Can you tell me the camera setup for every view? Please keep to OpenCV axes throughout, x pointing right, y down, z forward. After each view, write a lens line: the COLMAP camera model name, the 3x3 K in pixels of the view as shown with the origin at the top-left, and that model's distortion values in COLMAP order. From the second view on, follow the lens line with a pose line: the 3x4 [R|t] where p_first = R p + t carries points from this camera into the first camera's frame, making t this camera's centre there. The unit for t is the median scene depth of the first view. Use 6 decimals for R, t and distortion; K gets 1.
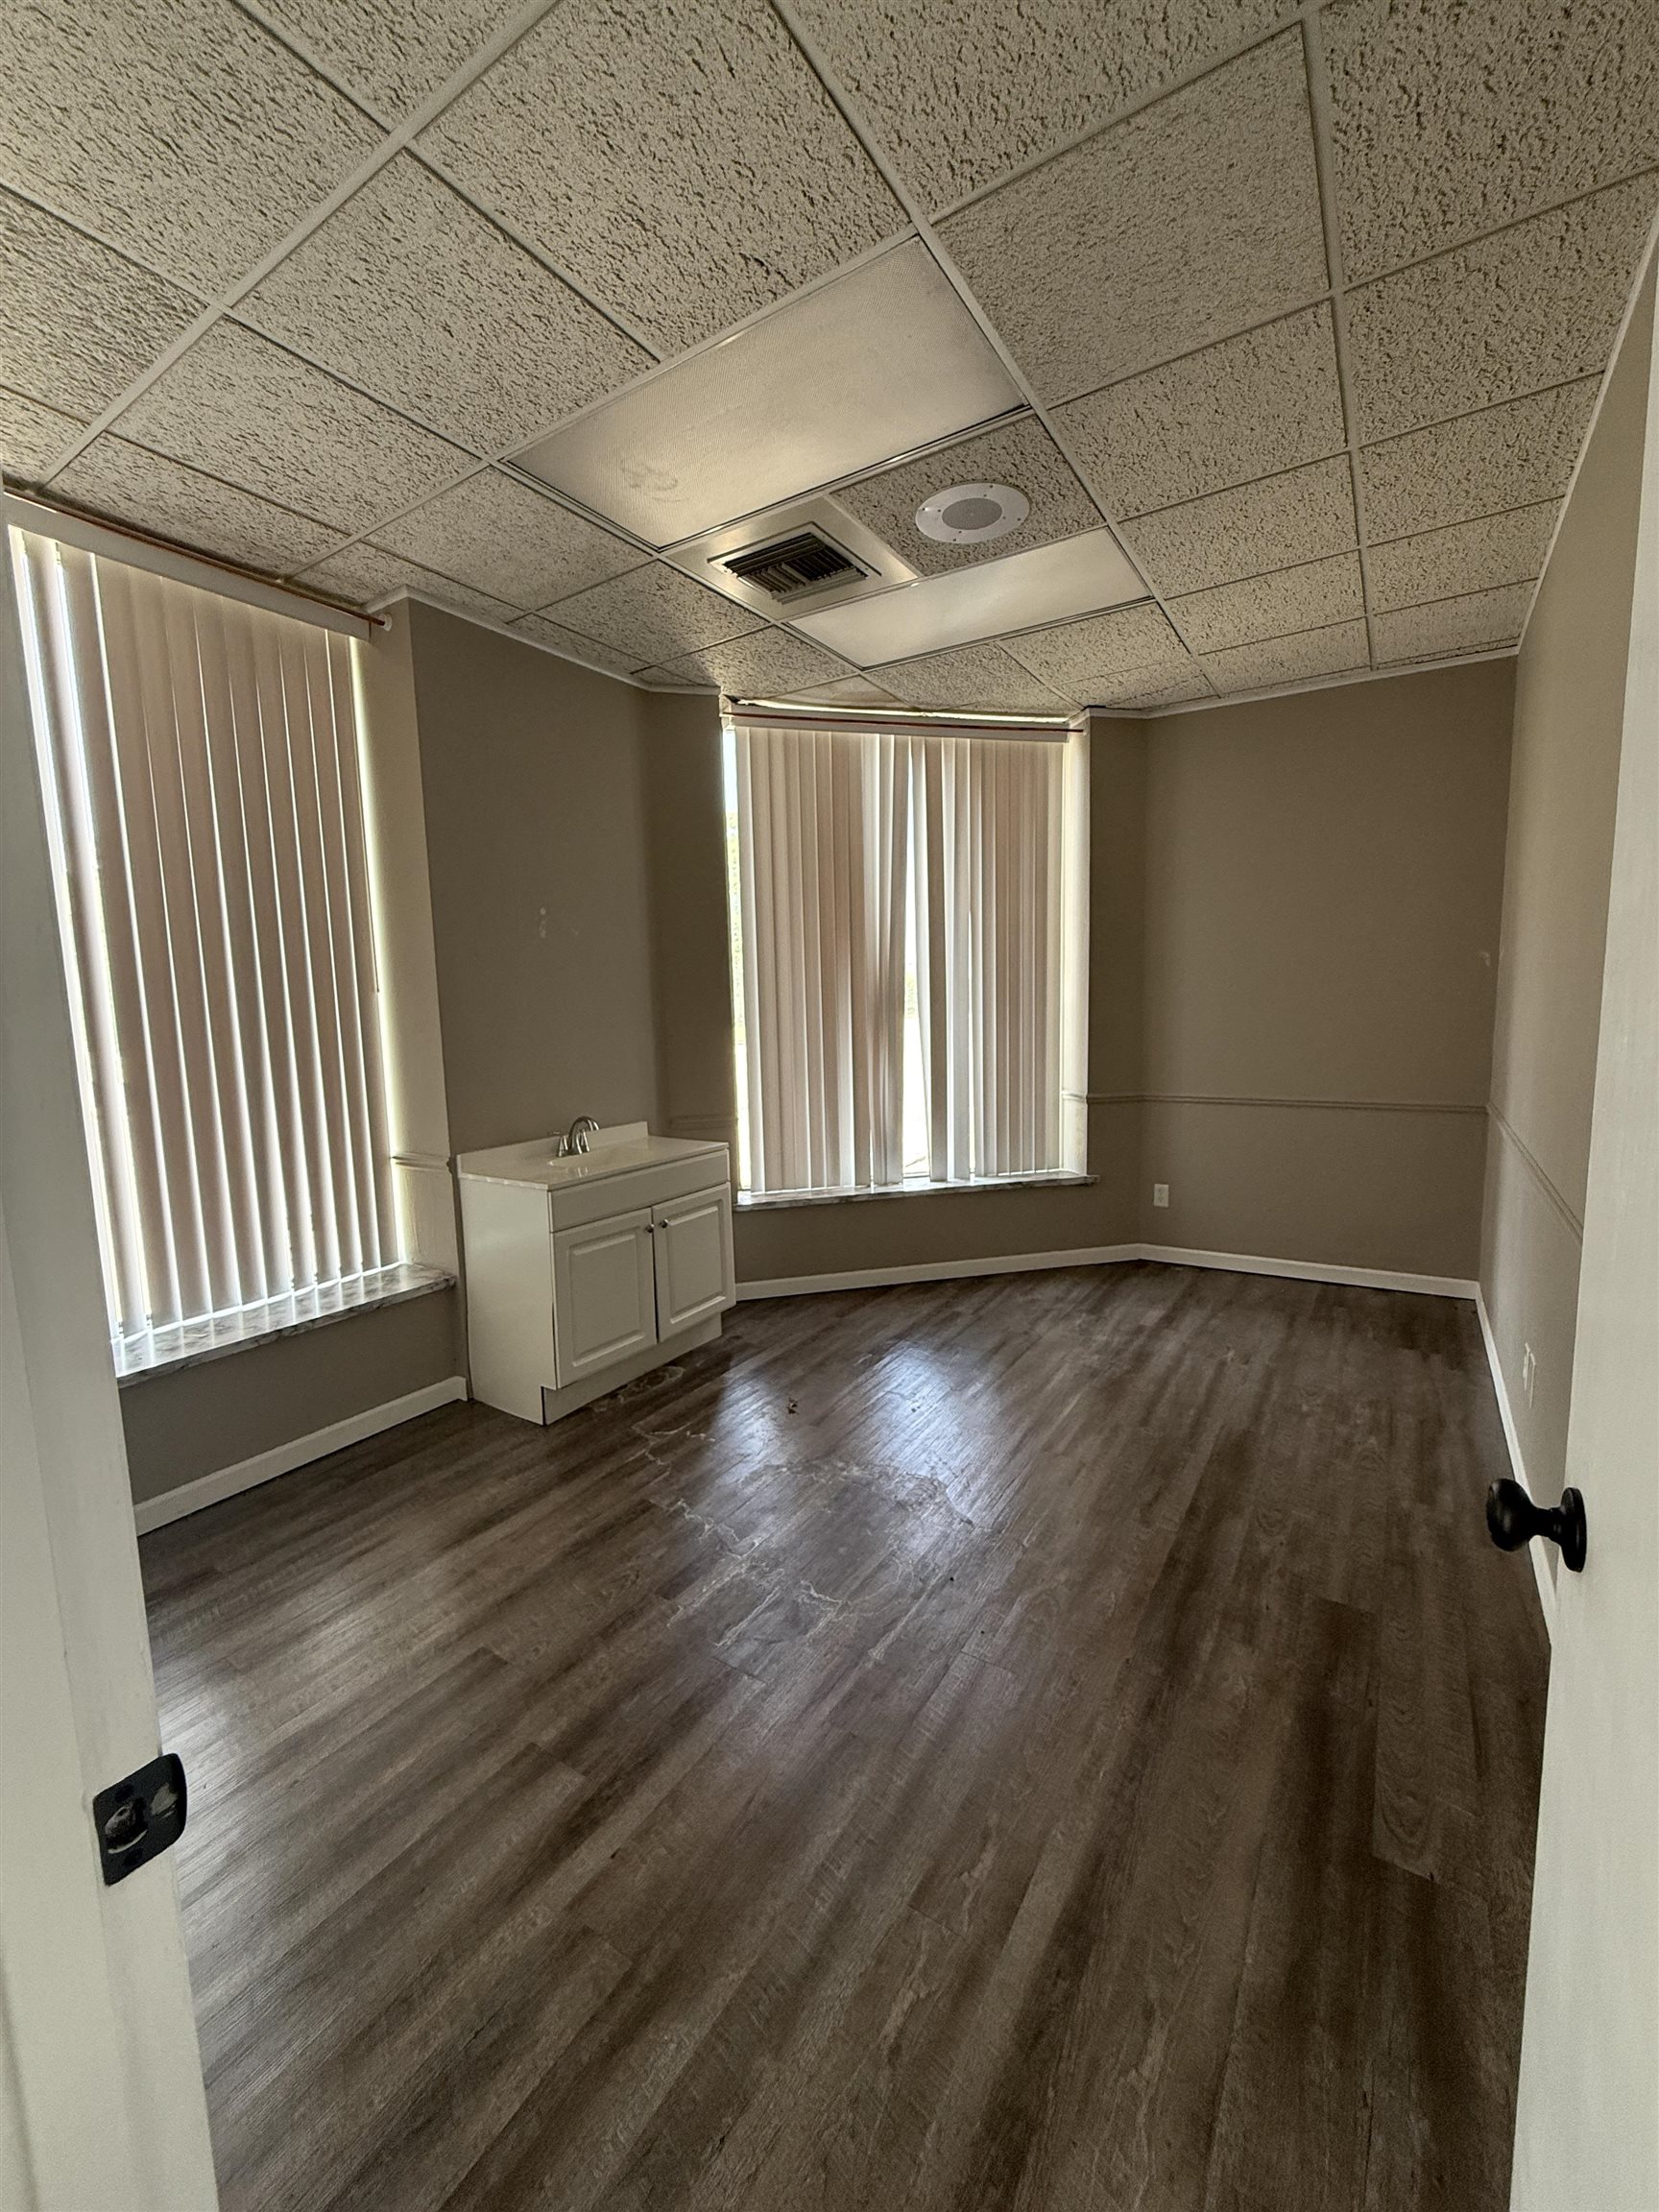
lens RADIAL K [[884.9, 0, 829.0], [0, 884.9, 1106.6], [0, 0, 1]] dist [-0.001304, -0.000052]
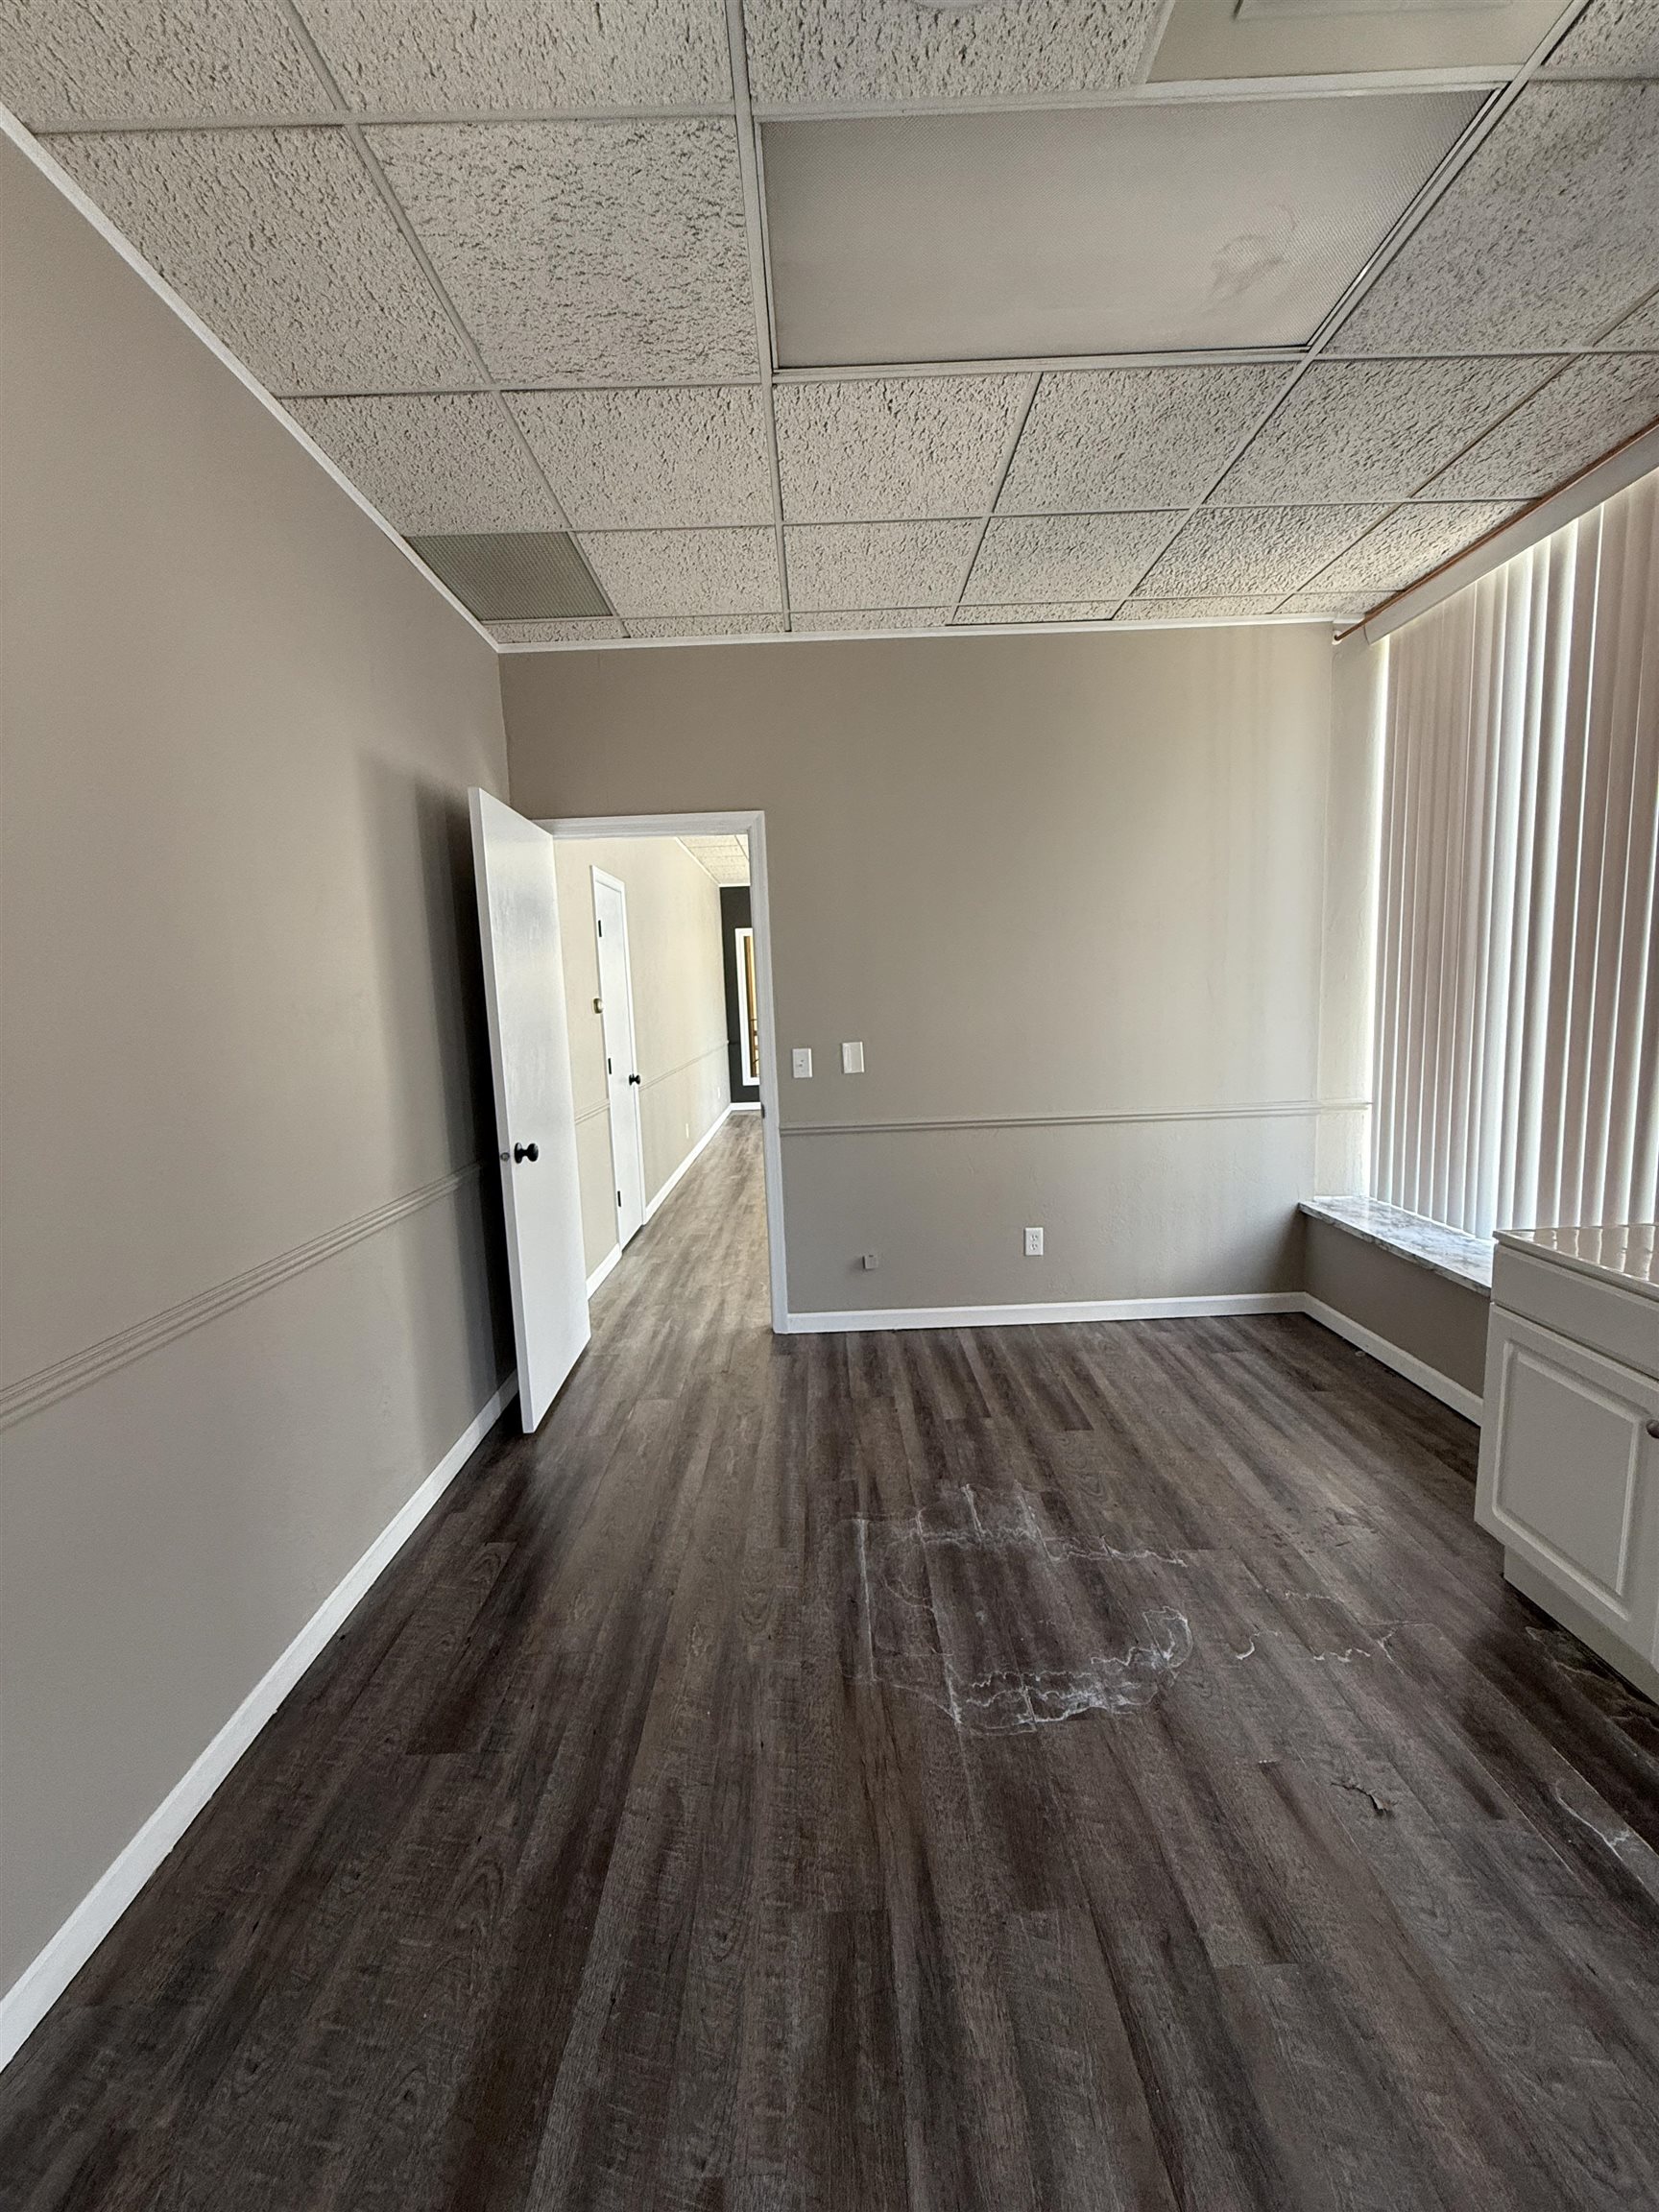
lens RADIAL K [[884.9, 0, 828.6], [0, 884.9, 1106.3], [0, 0, 1]] dist [-0.001304, -0.000052]
pose [[-0.832437, 0.126491, -0.539489, 0.763317], [-0.006255, 0.971390, 0.237408, -0.268503], [0.554084, 0.201002, -0.807830, 2.064248]]
